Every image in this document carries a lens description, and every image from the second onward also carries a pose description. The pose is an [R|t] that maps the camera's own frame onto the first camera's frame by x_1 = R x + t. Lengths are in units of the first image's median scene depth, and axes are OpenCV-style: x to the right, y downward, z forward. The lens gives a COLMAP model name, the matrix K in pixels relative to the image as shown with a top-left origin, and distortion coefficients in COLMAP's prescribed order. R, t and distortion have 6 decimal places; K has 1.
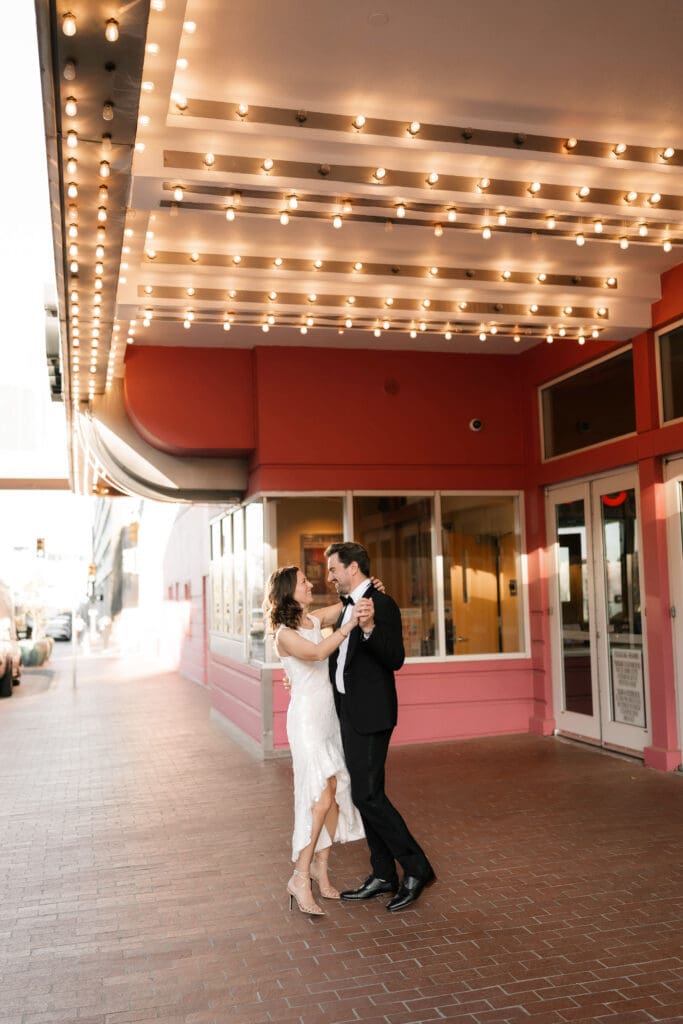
lens RADIAL K [[954.4, 0, 341.5], [0, 954.4, 512.0], [0, 0, 1]] dist [0.013183, -0.034498]
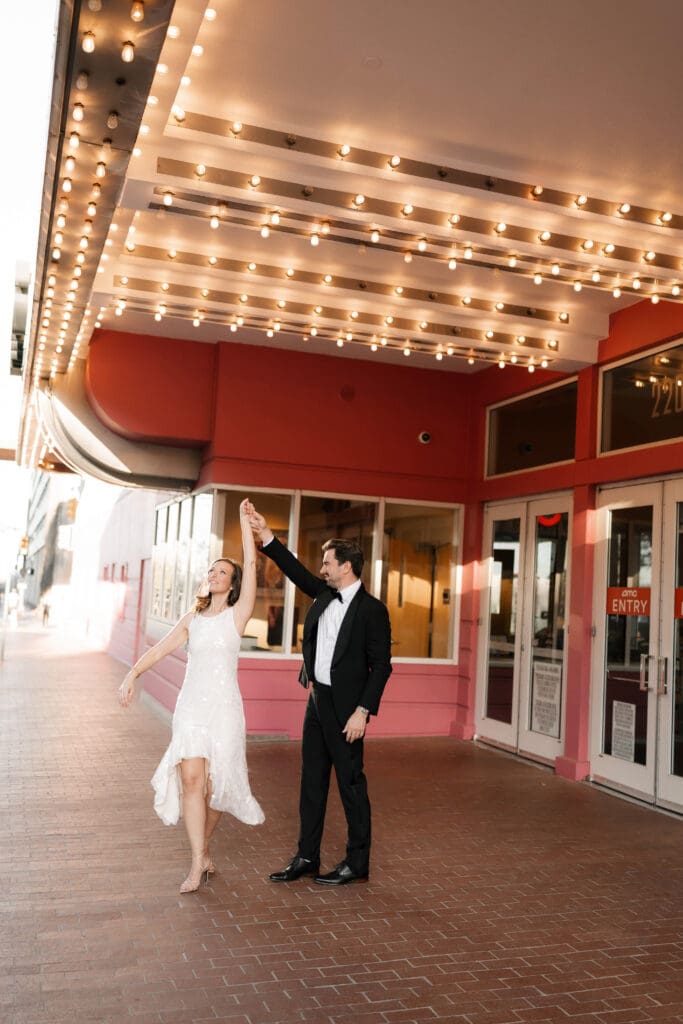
lens RADIAL K [[952.8, 0, 344.4], [0, 952.8, 507.4], [0, 0, 1]] dist [0.010246, -0.017653]
pose [[0.994011, 0.087141, 0.065942, -0.010588], [-0.087032, 0.996195, -0.004540, -0.003958], [-0.066086, -0.001227, 0.997813, -0.039688]]
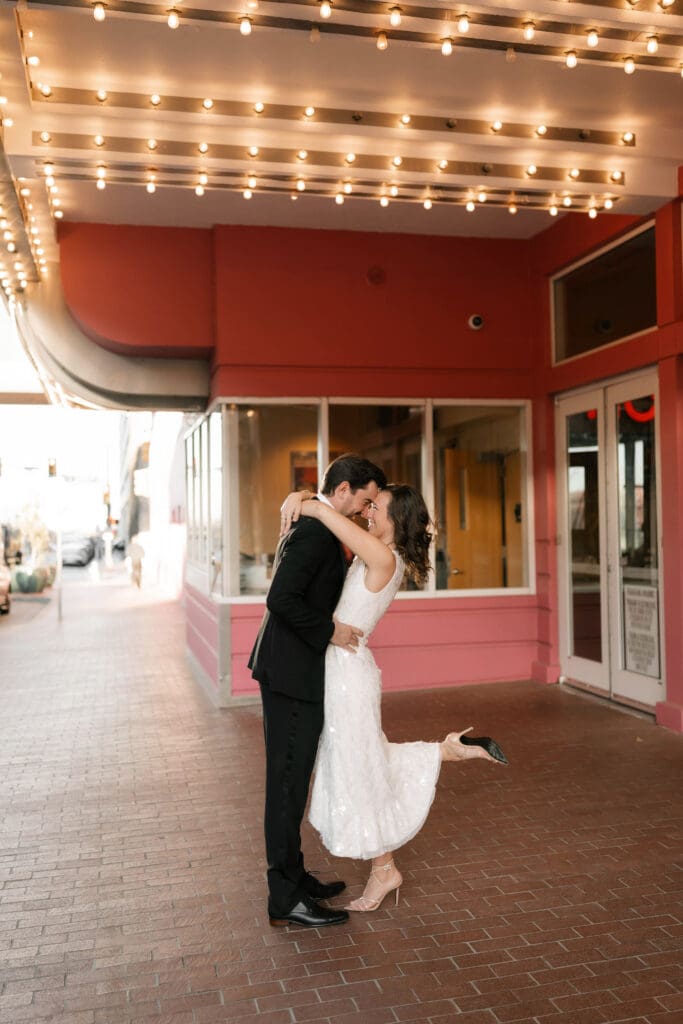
lens RADIAL K [[1001.7, 0, 366.0], [0, 1001.7, 486.4], [0, 0, 1]] dist [0.006550, -0.023009]
pose [[0.999879, 0.009683, -0.012212, 0.071008], [-0.009039, 0.998619, 0.051751, 0.013168], [0.012696, -0.051634, 0.998585, 0.126974]]
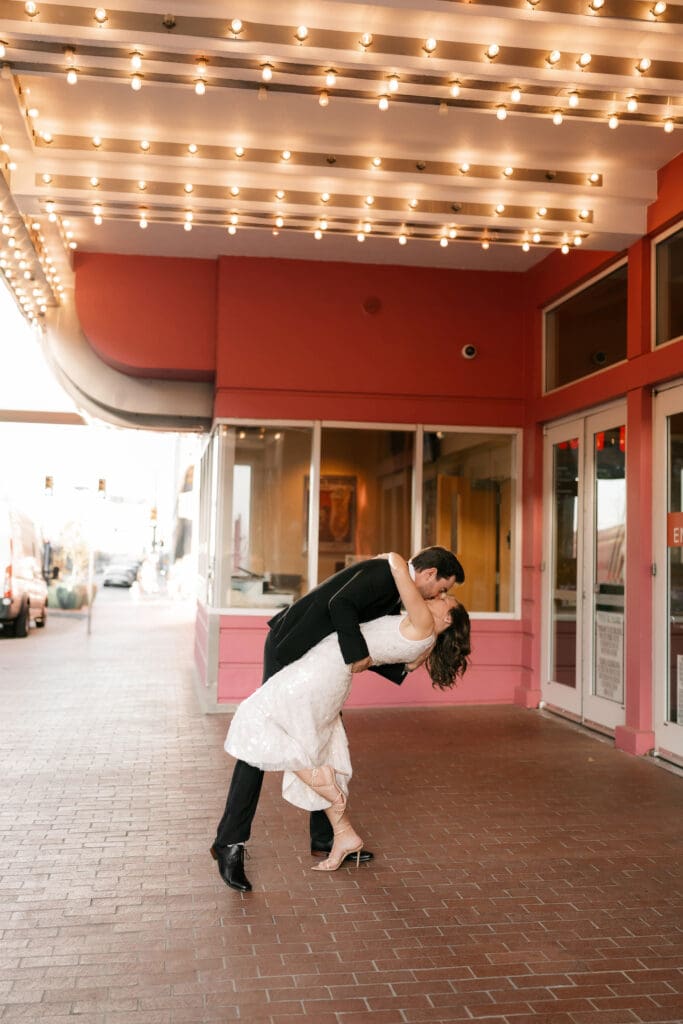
lens RADIAL K [[1026.8, 0, 320.0], [0, 1026.8, 484.7], [0, 0, 1]] dist [0.010586, -0.023253]
pose [[0.992844, 0.040373, -0.112384, 0.149993], [-0.038074, 0.999021, 0.022526, 0.019521], [0.113184, -0.018086, 0.993409, 0.058866]]
